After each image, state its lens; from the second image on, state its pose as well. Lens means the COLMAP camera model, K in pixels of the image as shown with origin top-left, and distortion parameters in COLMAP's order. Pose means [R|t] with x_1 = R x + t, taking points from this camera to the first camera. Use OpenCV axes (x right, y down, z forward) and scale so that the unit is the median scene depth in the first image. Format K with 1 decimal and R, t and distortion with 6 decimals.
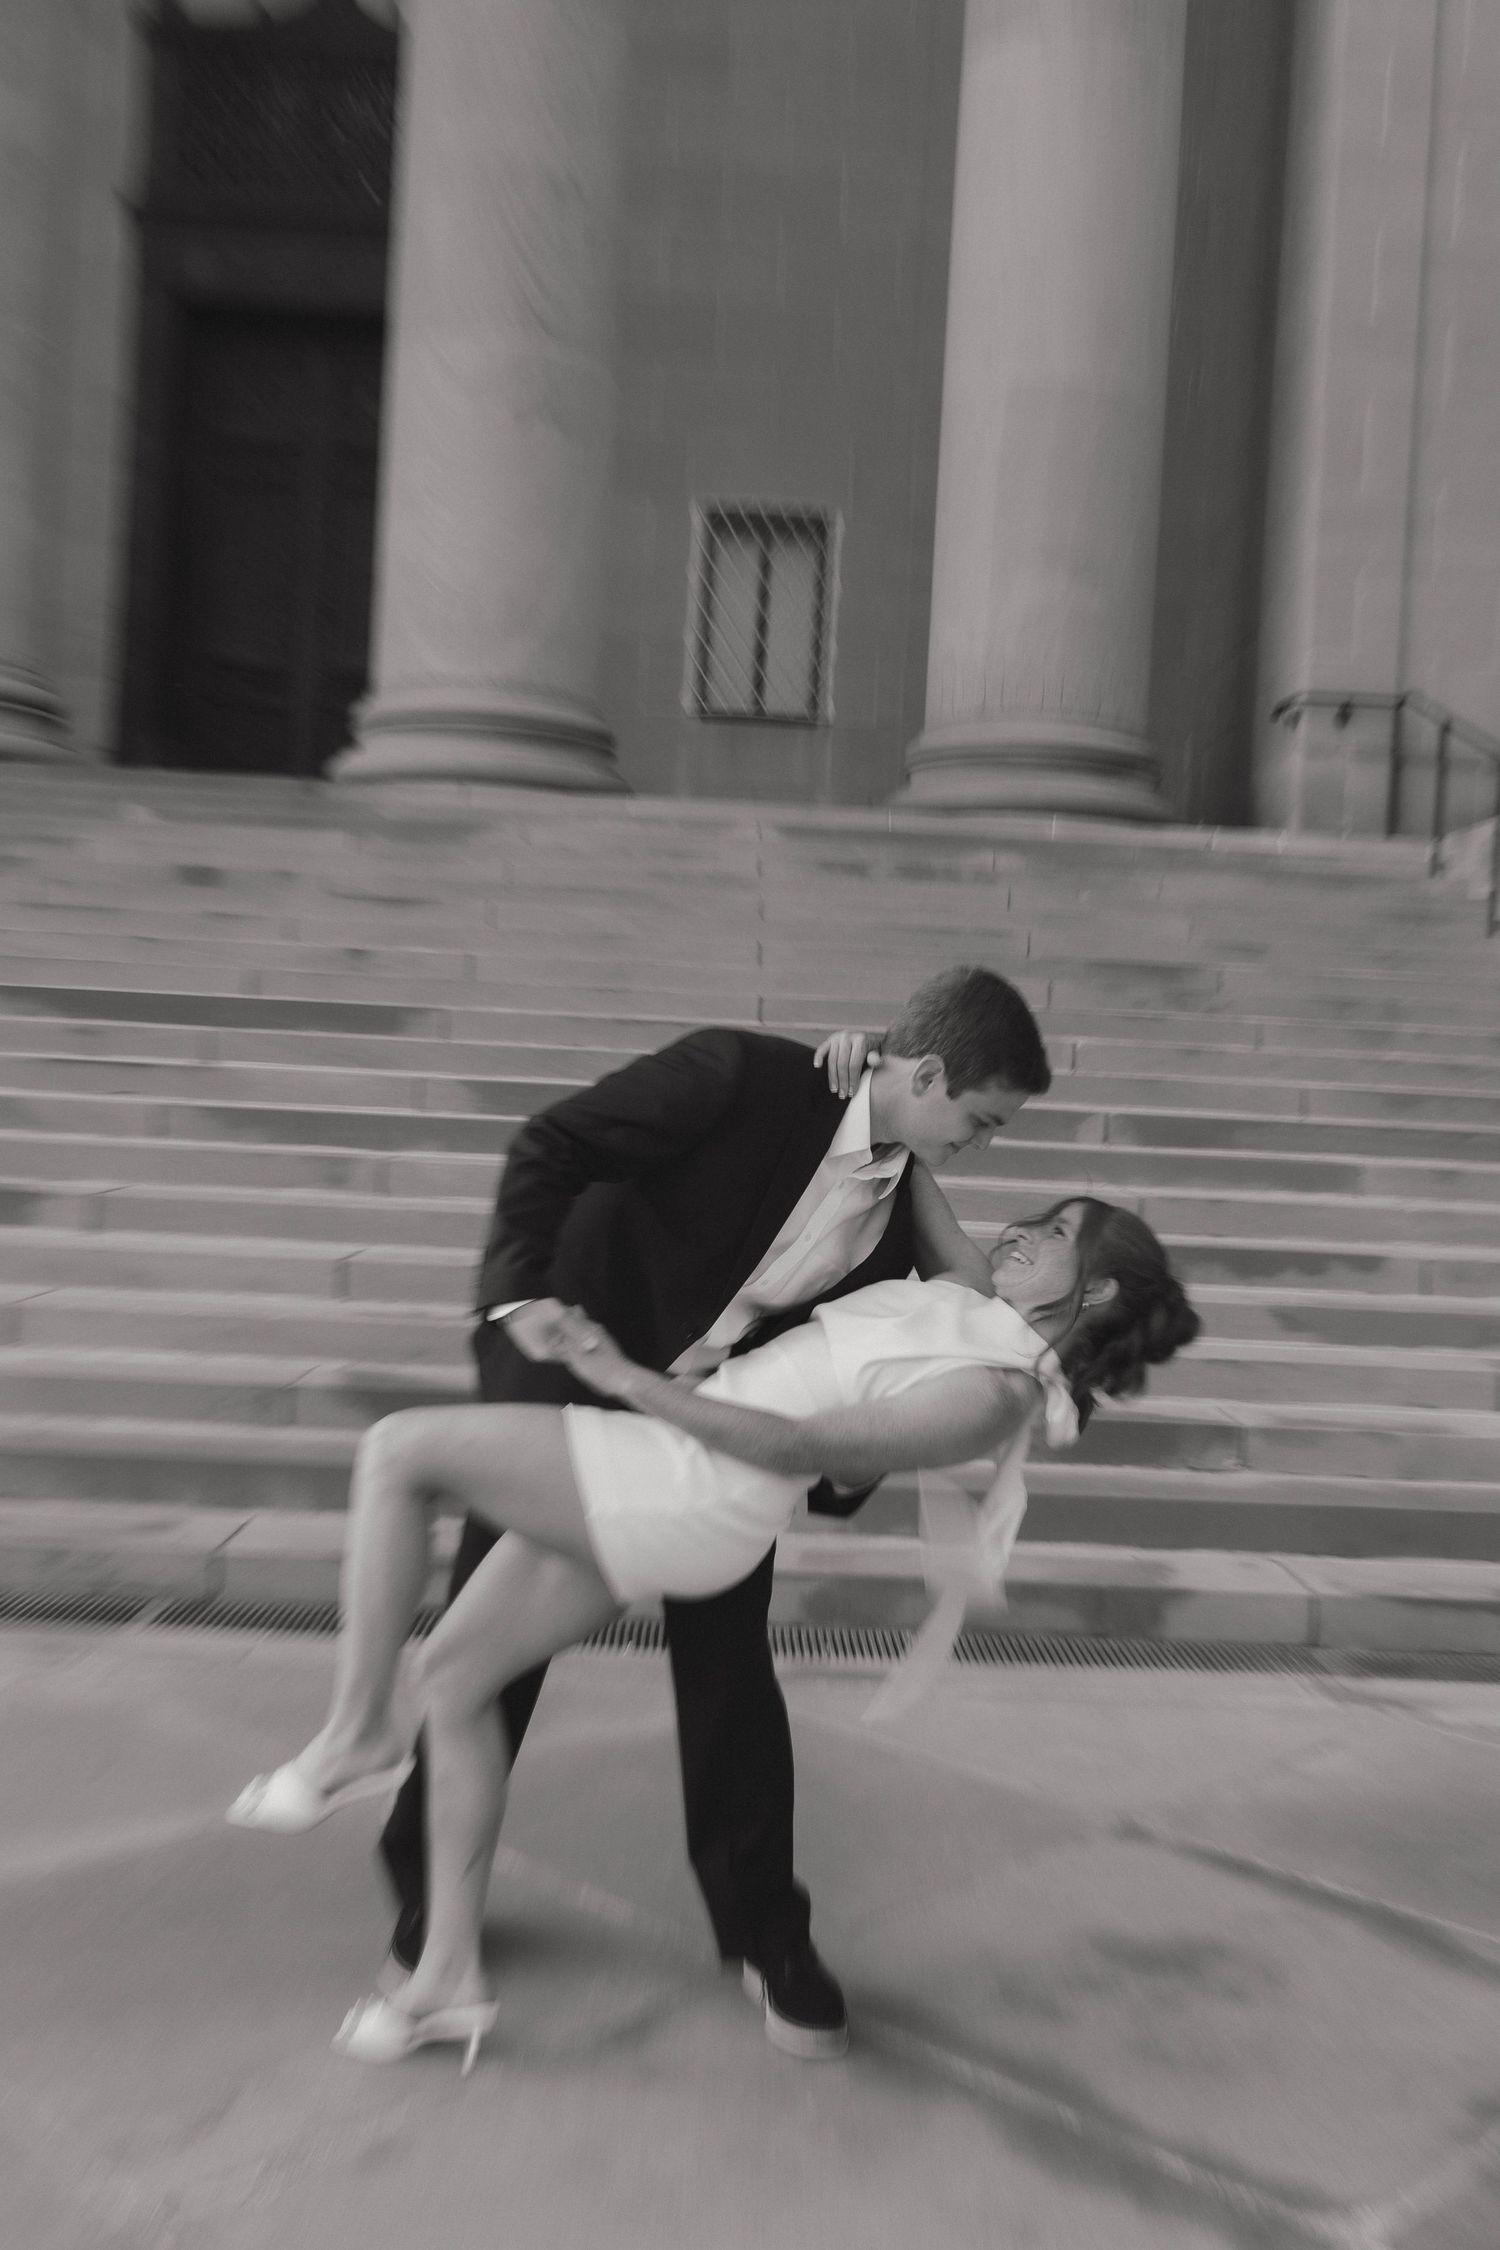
lens RADIAL K [[2027.3, 0, 752.1], [0, 2027.3, 1205.7], [0, 0, 1]] dist [0.009181, 0.002978]
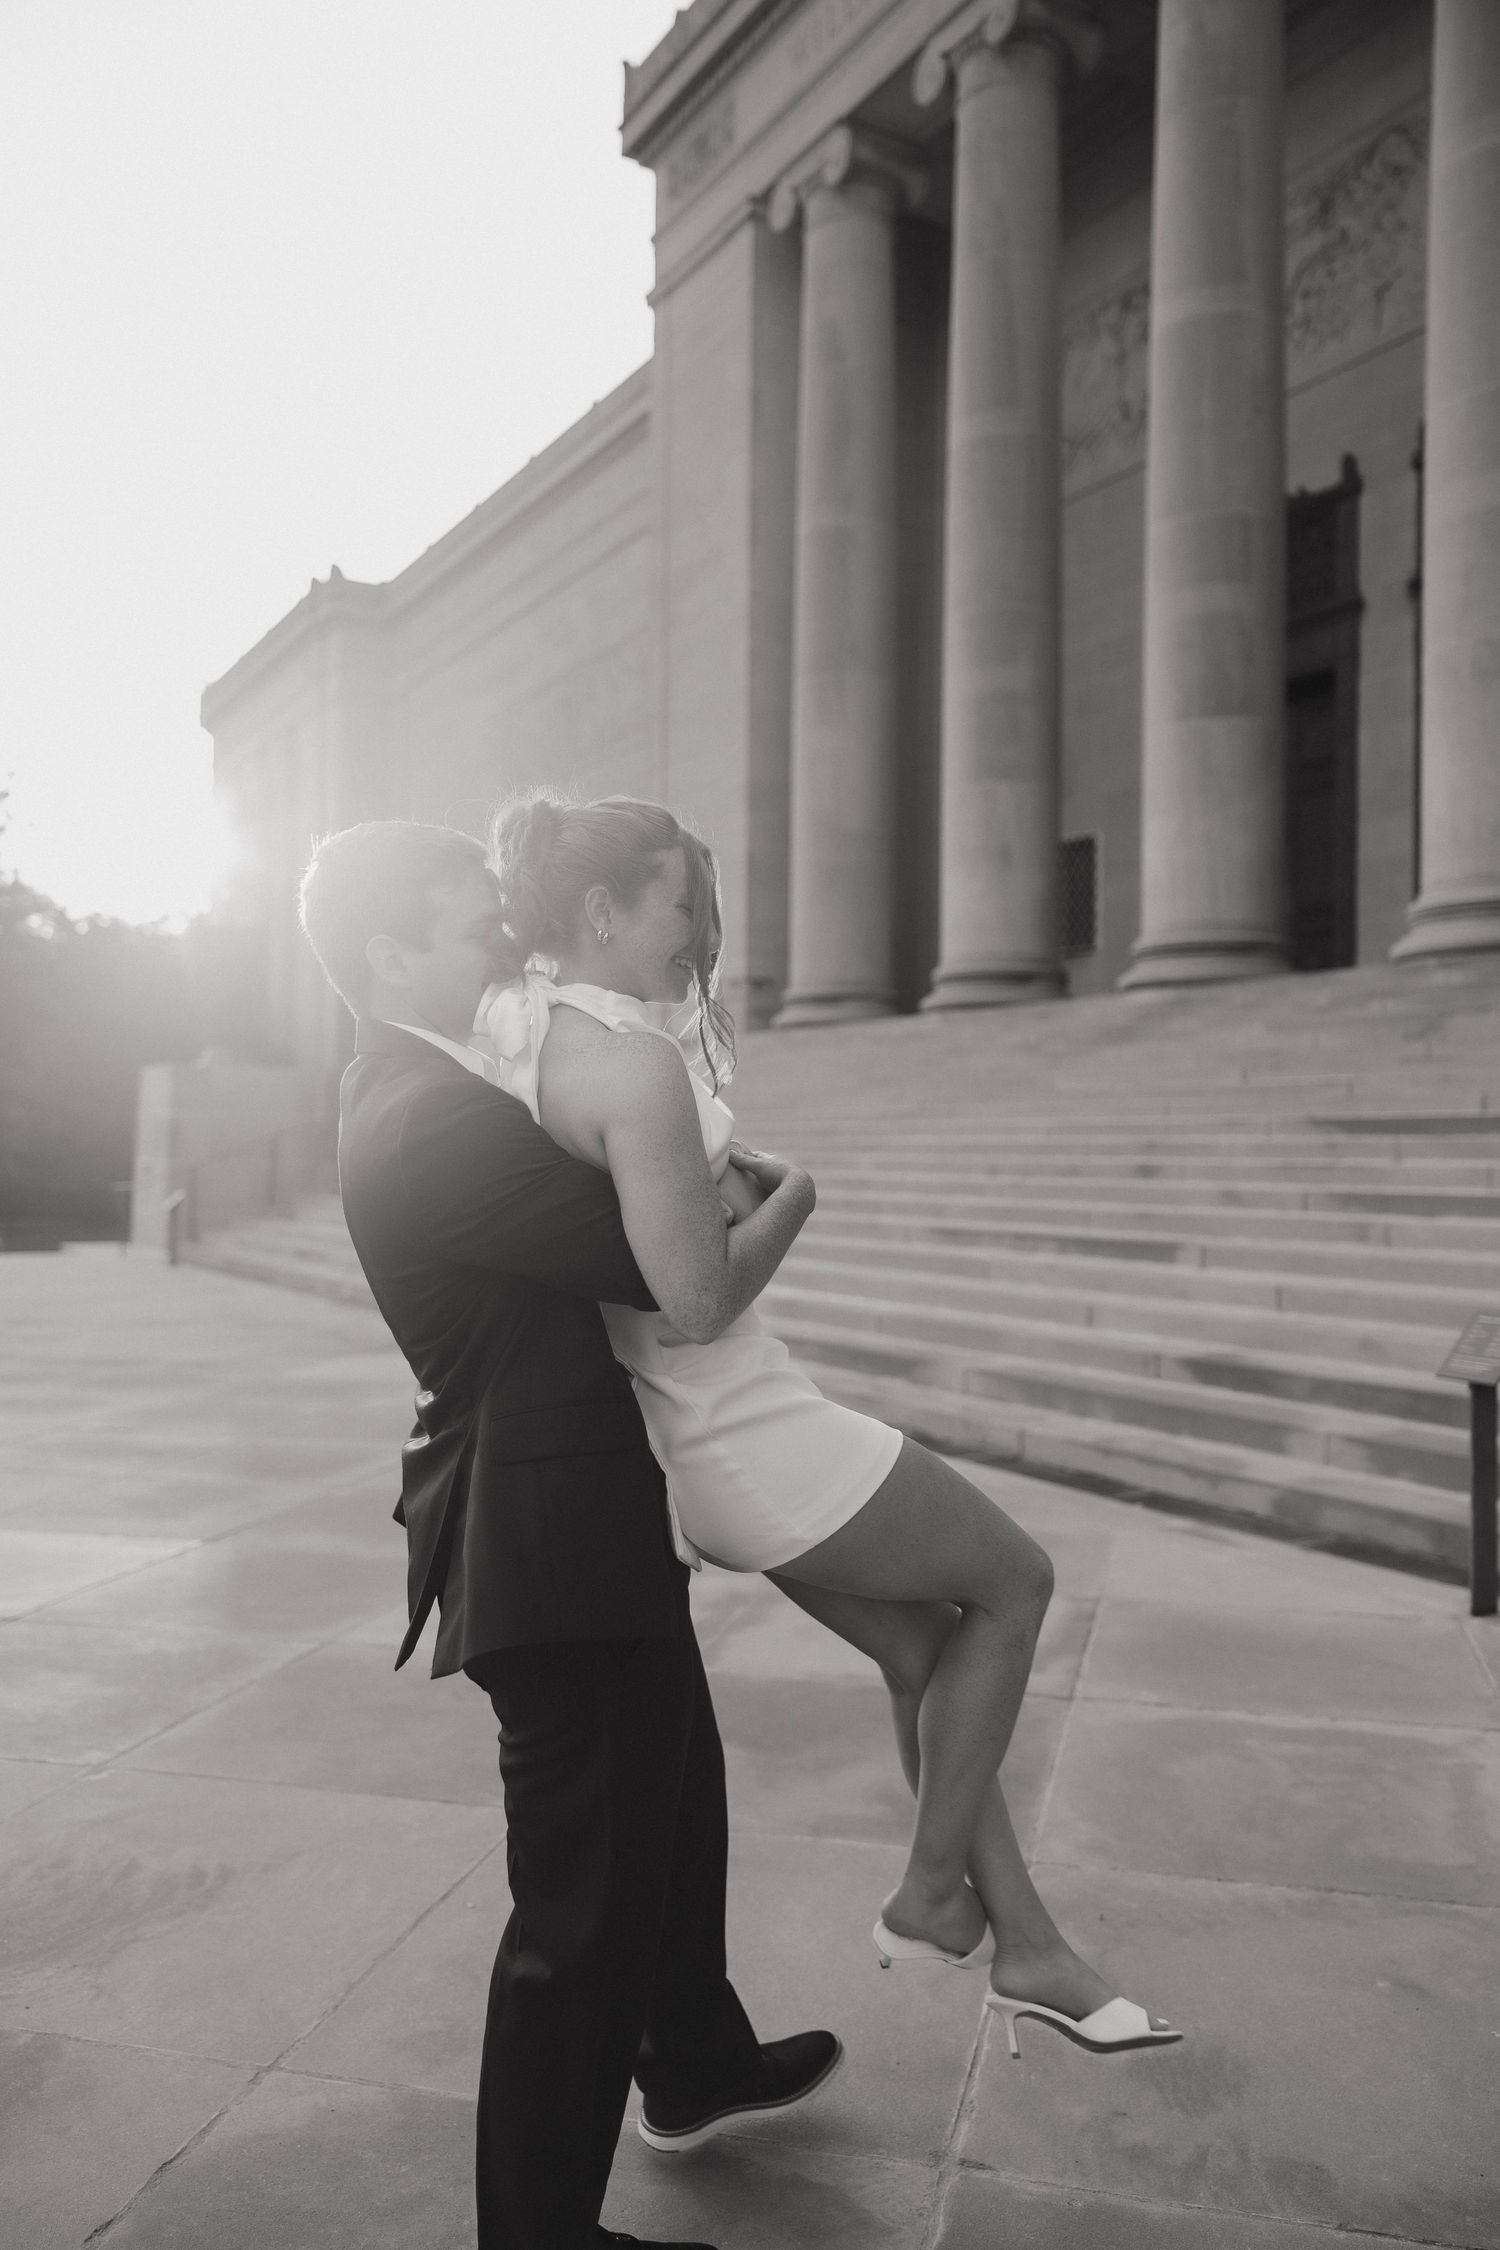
lens RADIAL K [[1722.9, 0, 739.7], [0, 1722.9, 1148.6], [0, 0, 1]] dist [0.003149, 0.002054]
pose [[0.467227, -0.051162, -0.882656, 0.490263], [-0.035354, 0.996445, -0.076472, 0.024461], [0.883430, 0.066936, 0.463758, 0.028096]]
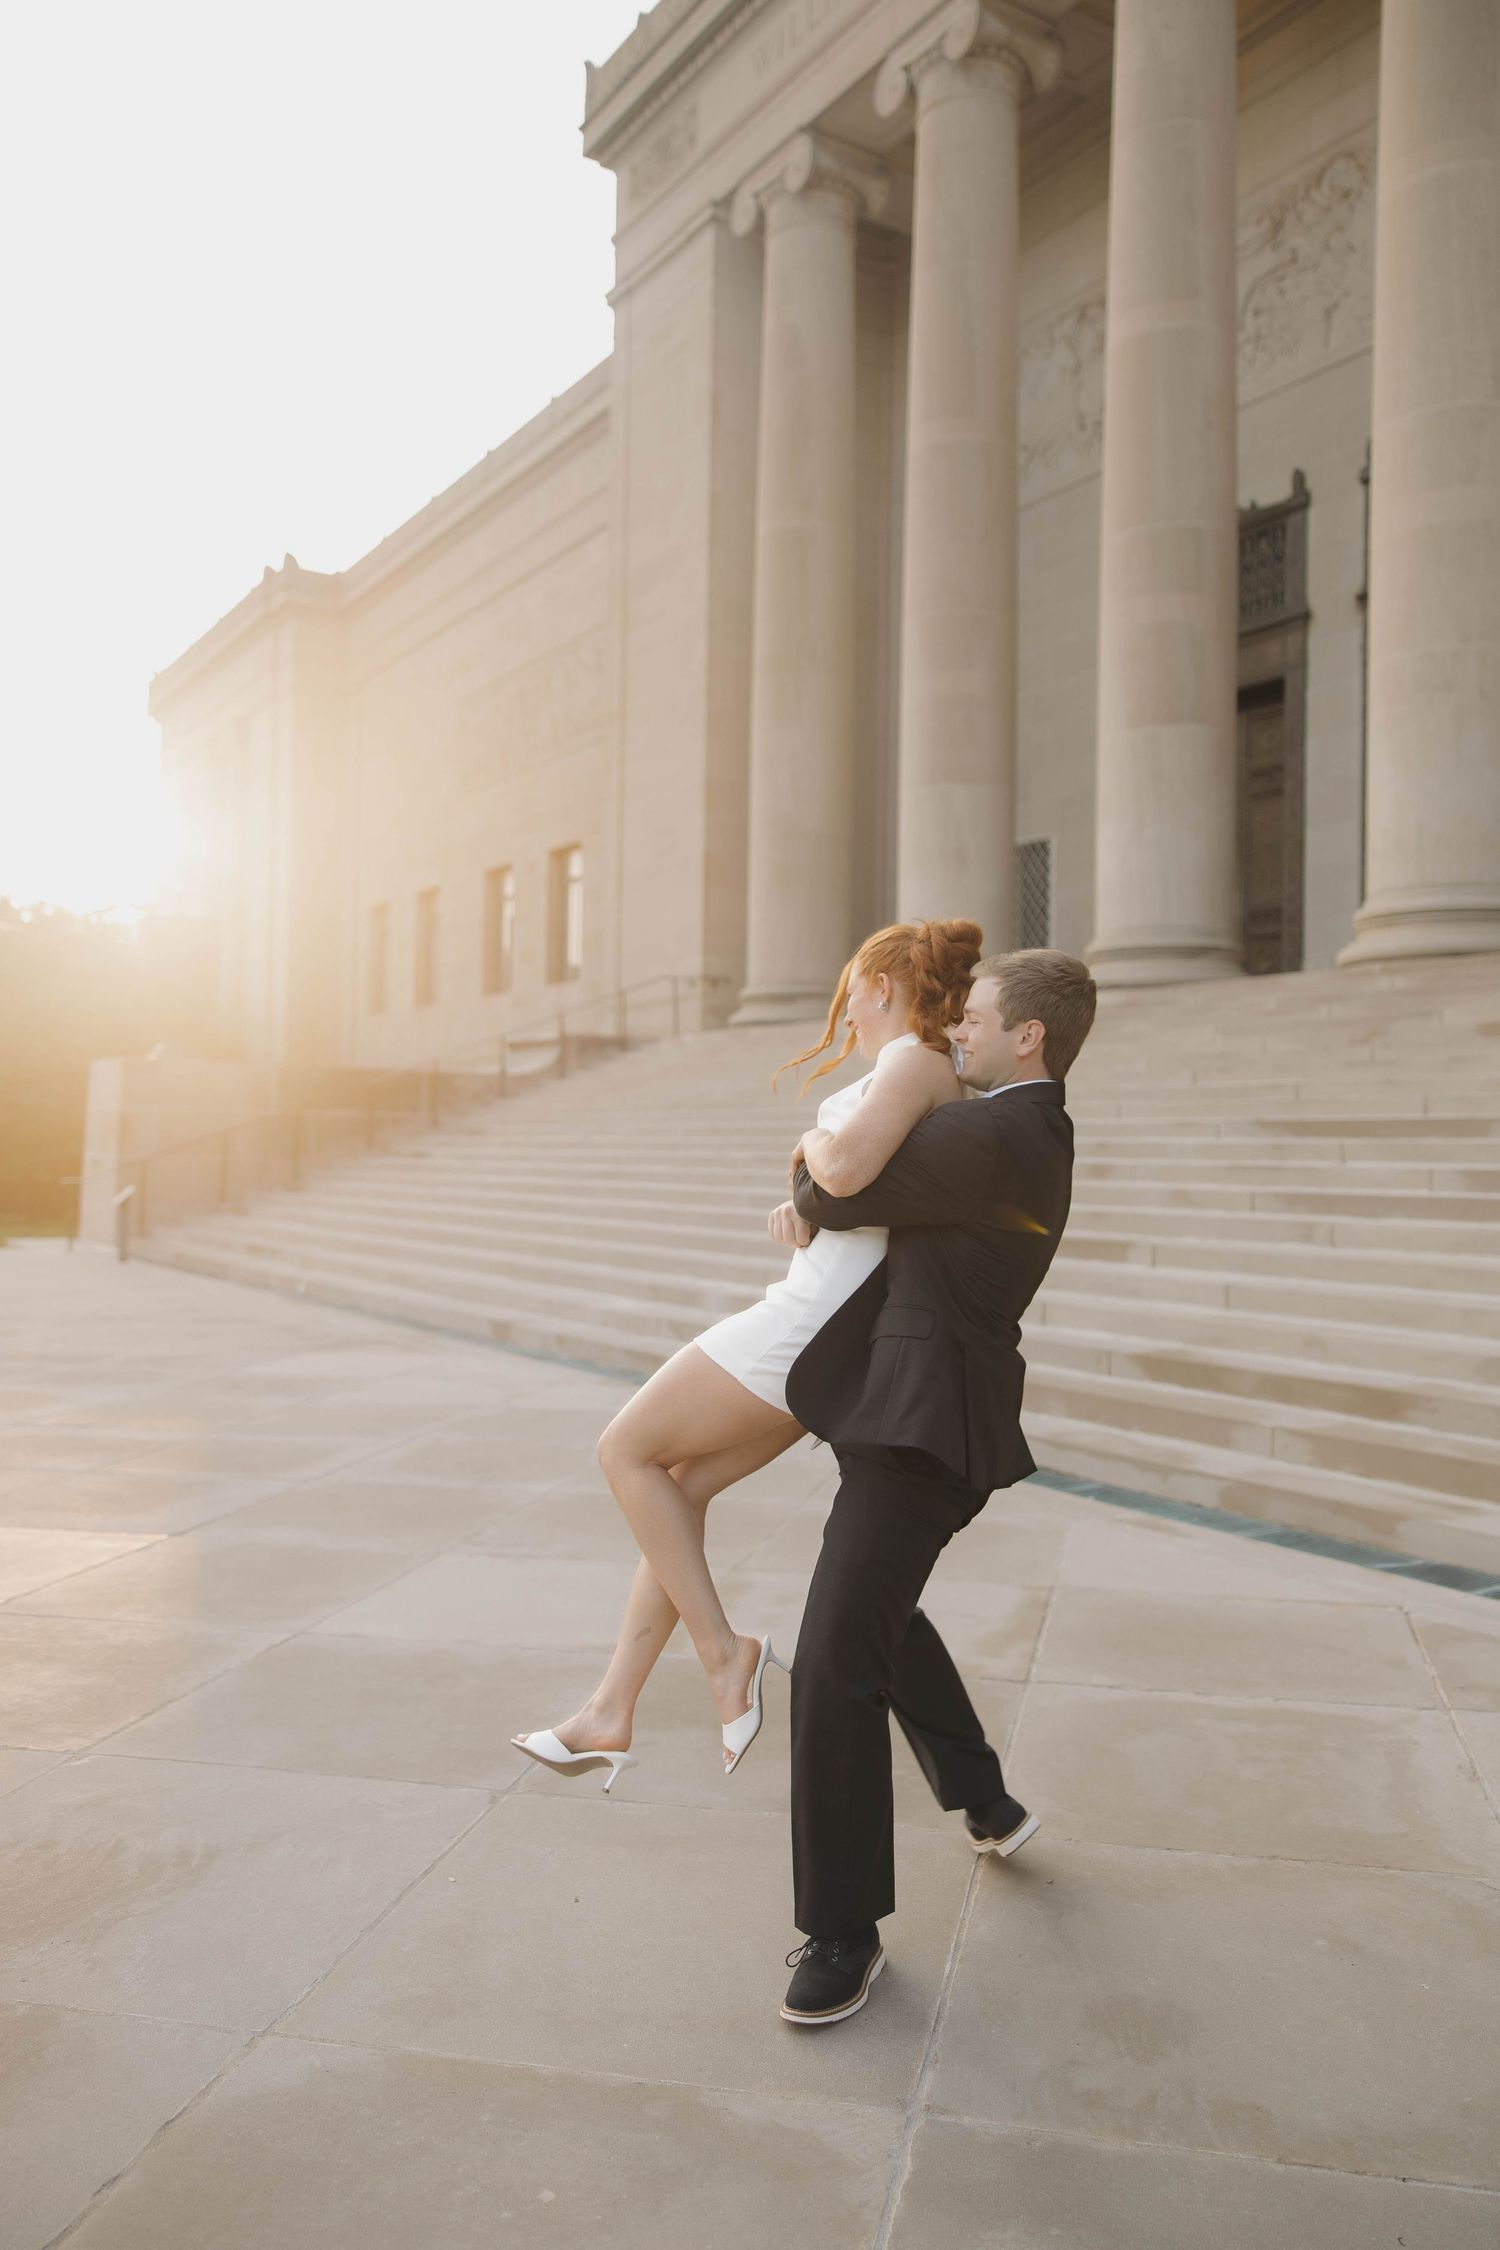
lens RADIAL K [[1735.9, 0, 750.0], [0, 1735.9, 1125.0], [0, 0, 1]] dist [0.009142, 0.004187]
pose [[0.497319, -0.058382, -0.865601, 0.506255], [-0.038218, 0.995290, -0.089086, 0.024796], [0.866725, 0.077386, 0.492746, 0.013157]]
